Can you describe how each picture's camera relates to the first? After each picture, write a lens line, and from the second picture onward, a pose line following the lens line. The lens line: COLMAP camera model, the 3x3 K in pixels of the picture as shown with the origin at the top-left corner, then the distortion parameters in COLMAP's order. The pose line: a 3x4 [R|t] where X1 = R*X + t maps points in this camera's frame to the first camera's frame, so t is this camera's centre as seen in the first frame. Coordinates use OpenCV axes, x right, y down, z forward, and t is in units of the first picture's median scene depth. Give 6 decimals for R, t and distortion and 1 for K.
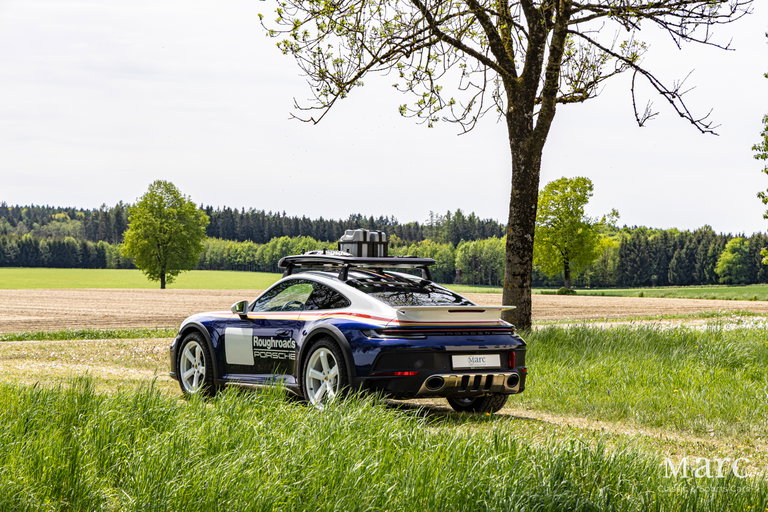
lens RADIAL K [[1739.0, 0, 384.6], [0, 1739.0, 259.1], [0, 0, 1]] dist [-0.519020, 0.000000]
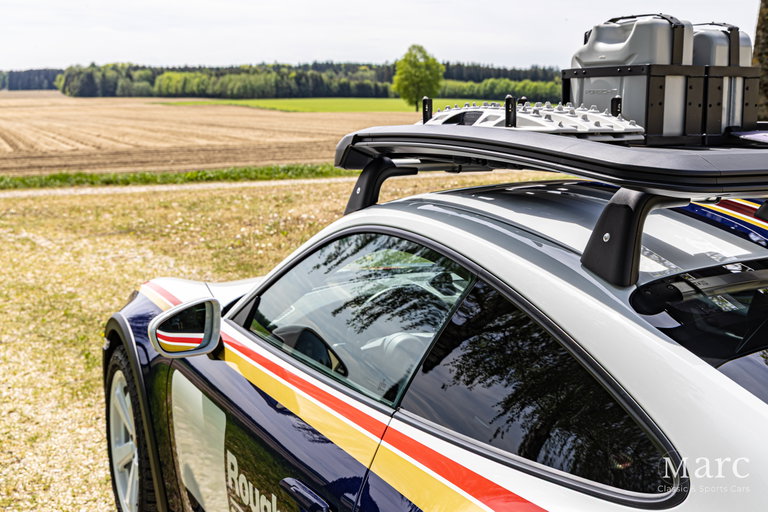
lens RADIAL K [[972.6, 0, 384.1], [0, 972.6, 253.7], [0, 0, 1]] dist [-0.032364, 0.000000]
pose [[0.986061, 0.019696, -0.165217, -0.004294], [0.007649, 0.986553, 0.163263, -0.000986], [0.166211, -0.162251, 0.972650, 0.126751]]
